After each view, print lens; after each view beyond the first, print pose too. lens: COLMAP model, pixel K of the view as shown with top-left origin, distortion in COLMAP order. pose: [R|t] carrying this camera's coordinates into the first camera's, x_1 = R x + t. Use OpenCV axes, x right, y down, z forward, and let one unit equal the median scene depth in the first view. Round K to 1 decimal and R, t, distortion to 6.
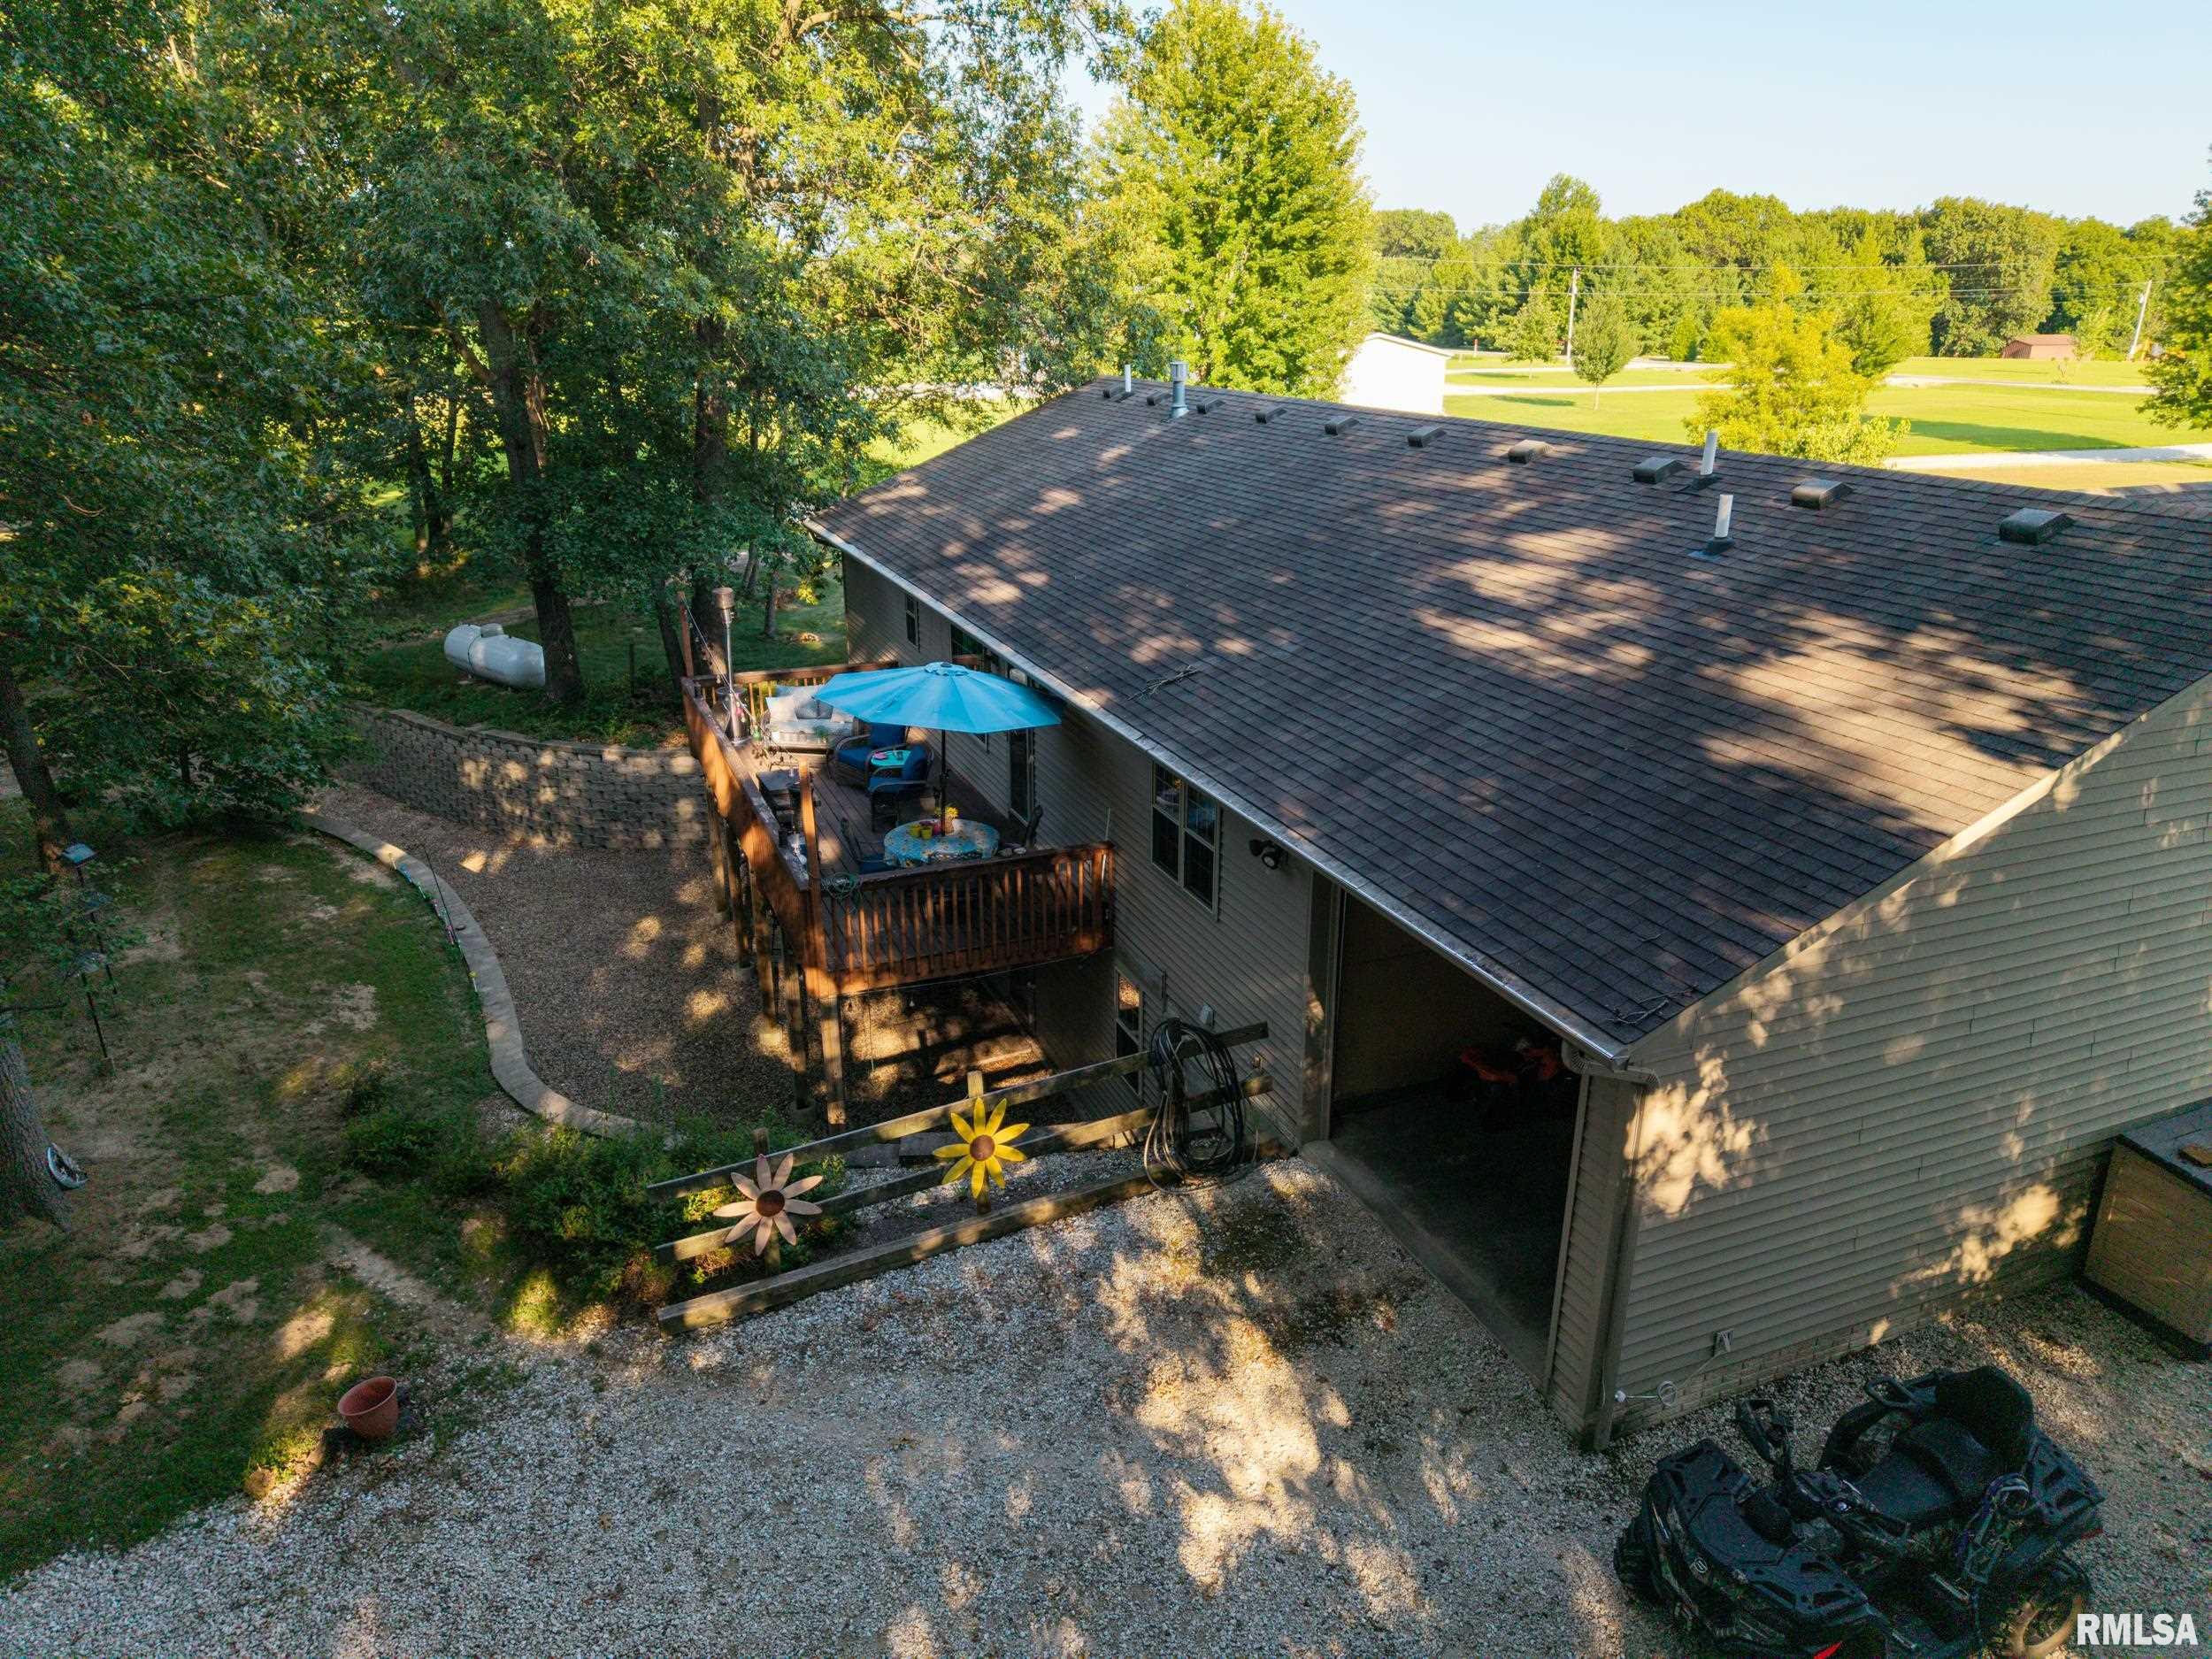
lens RADIAL K [[1510.8, 0, 1113.5], [0, 1510.8, 834.5], [0, 0, 1]] dist [0.041941, -0.024665]
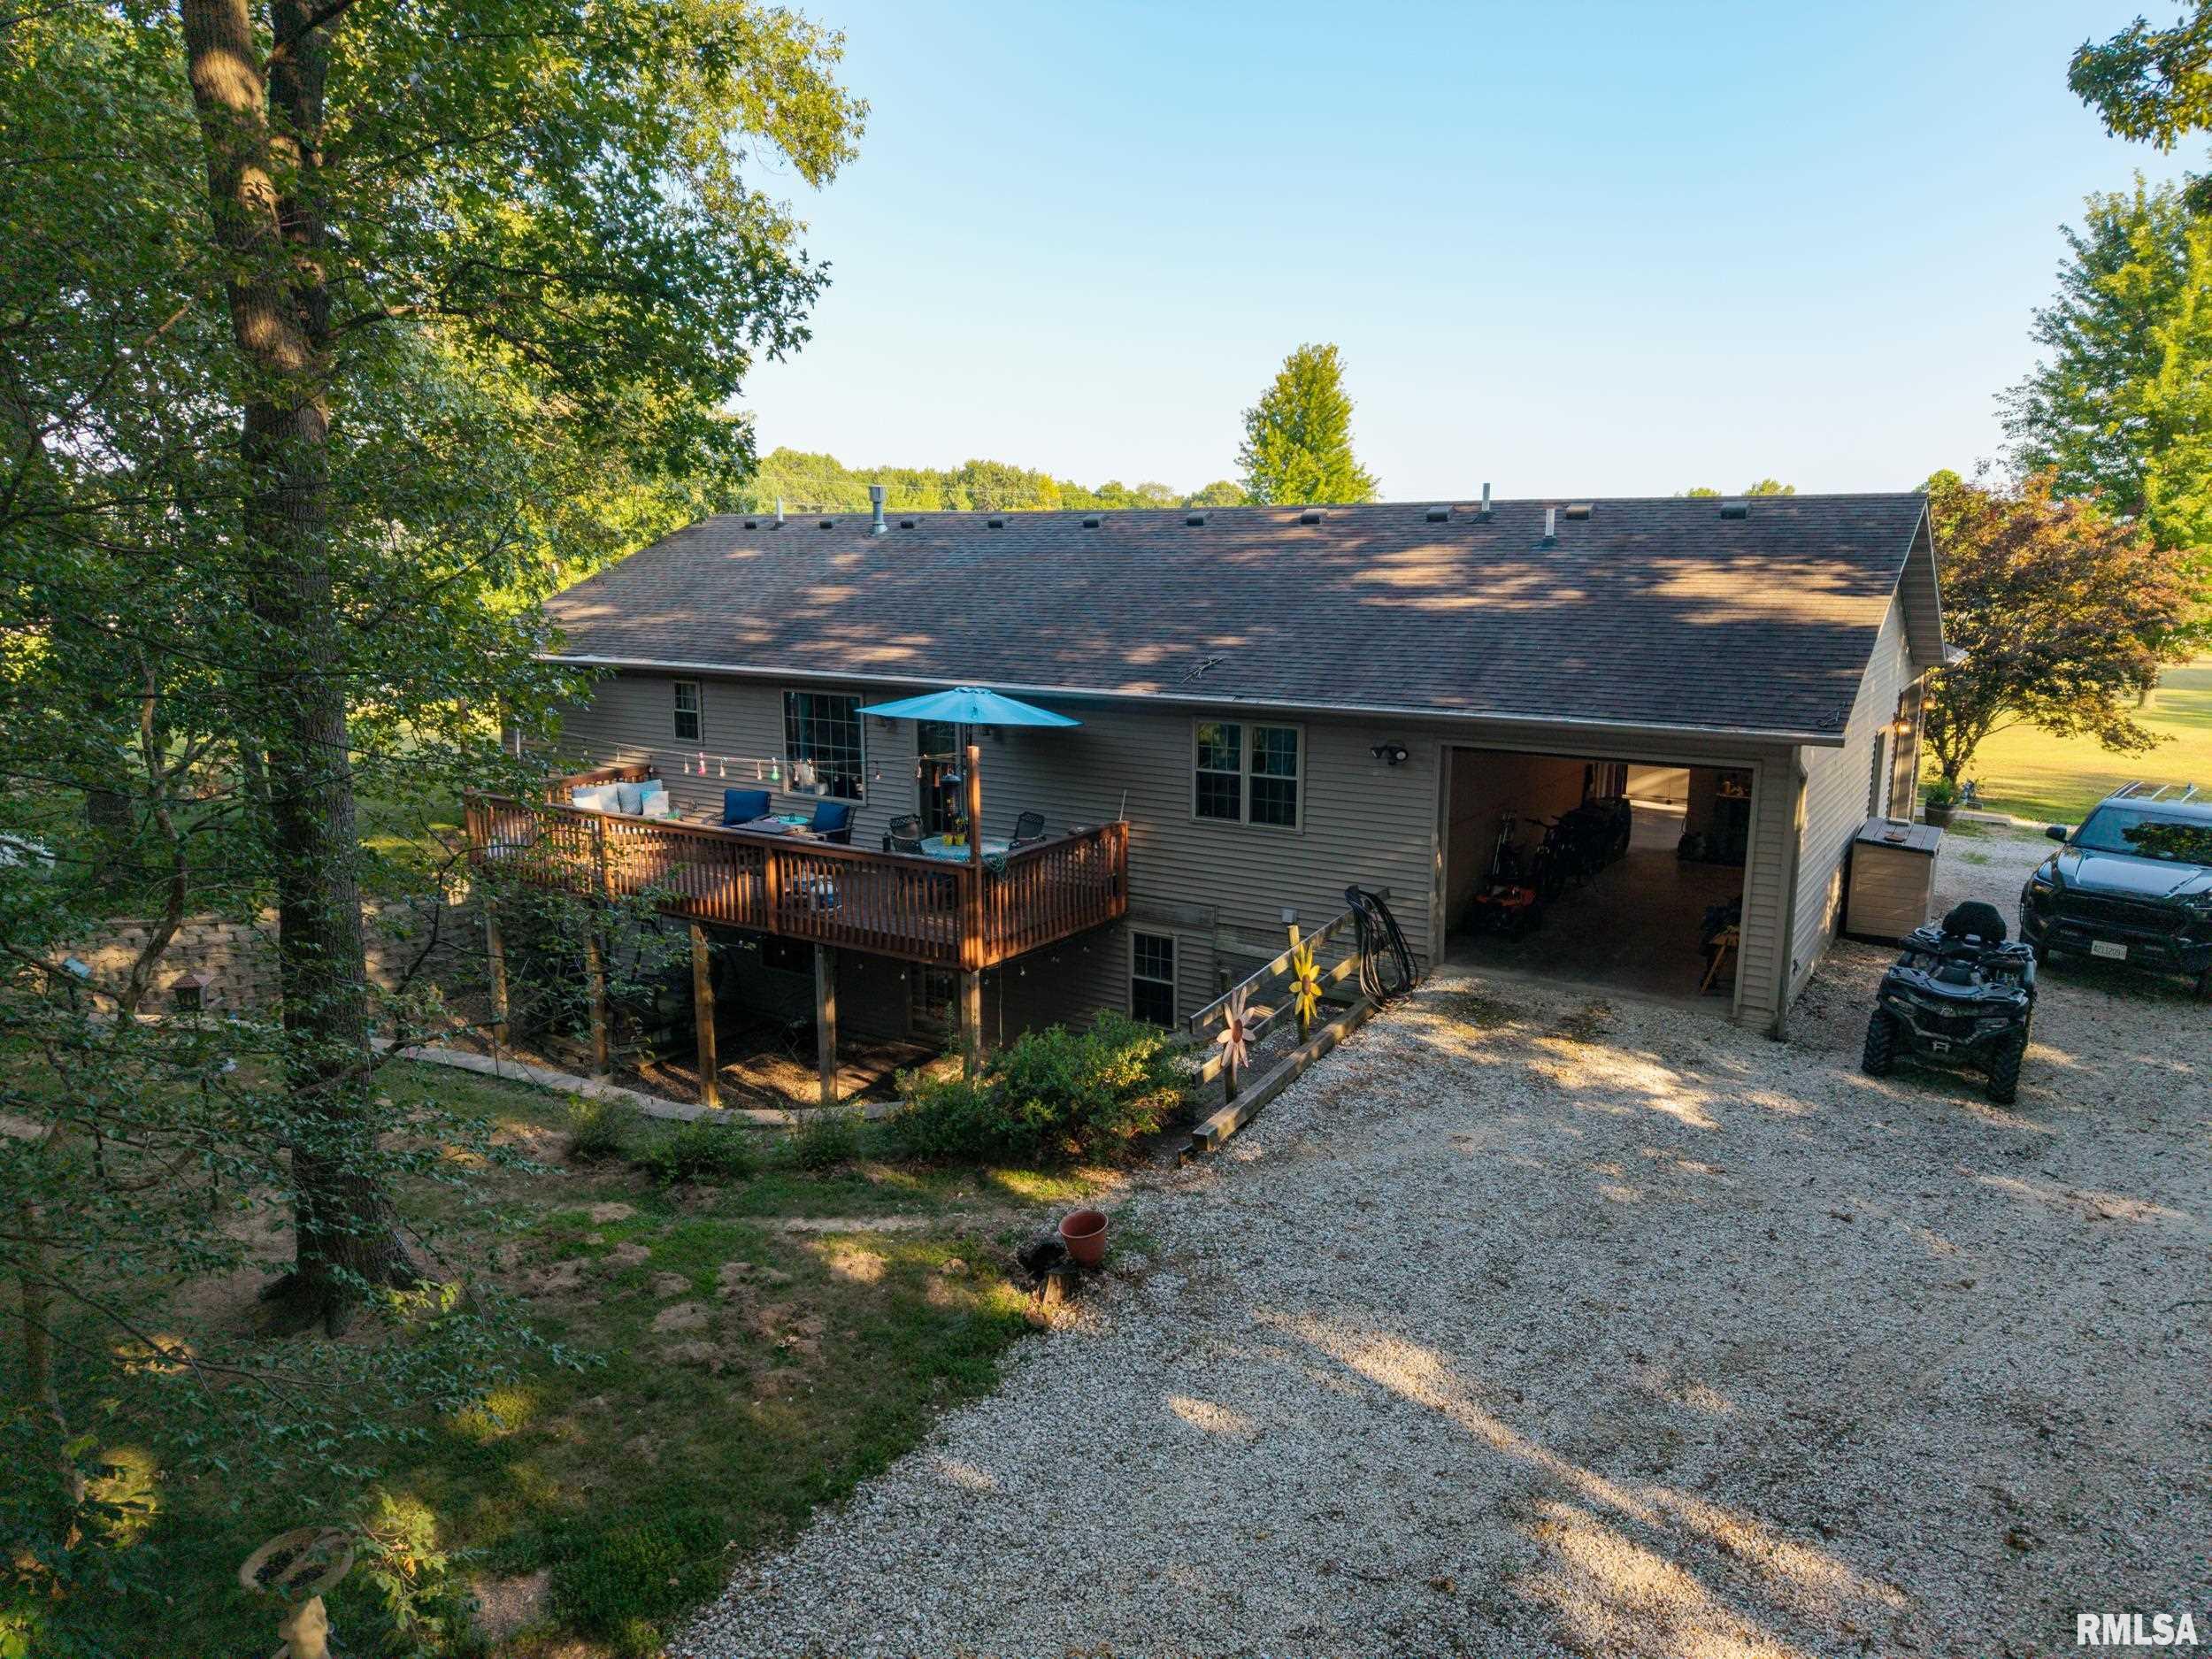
lens RADIAL K [[1510.8, 0, 1110.7], [0, 1510.8, 825.6], [0, 0, 1]] dist [0.041941, -0.024665]
pose [[0.813733, -0.105090, 0.571660, -0.971570], [0.197751, 0.974903, -0.102270, 0.182420], [-0.546566, 0.196267, 0.814092, 0.028753]]
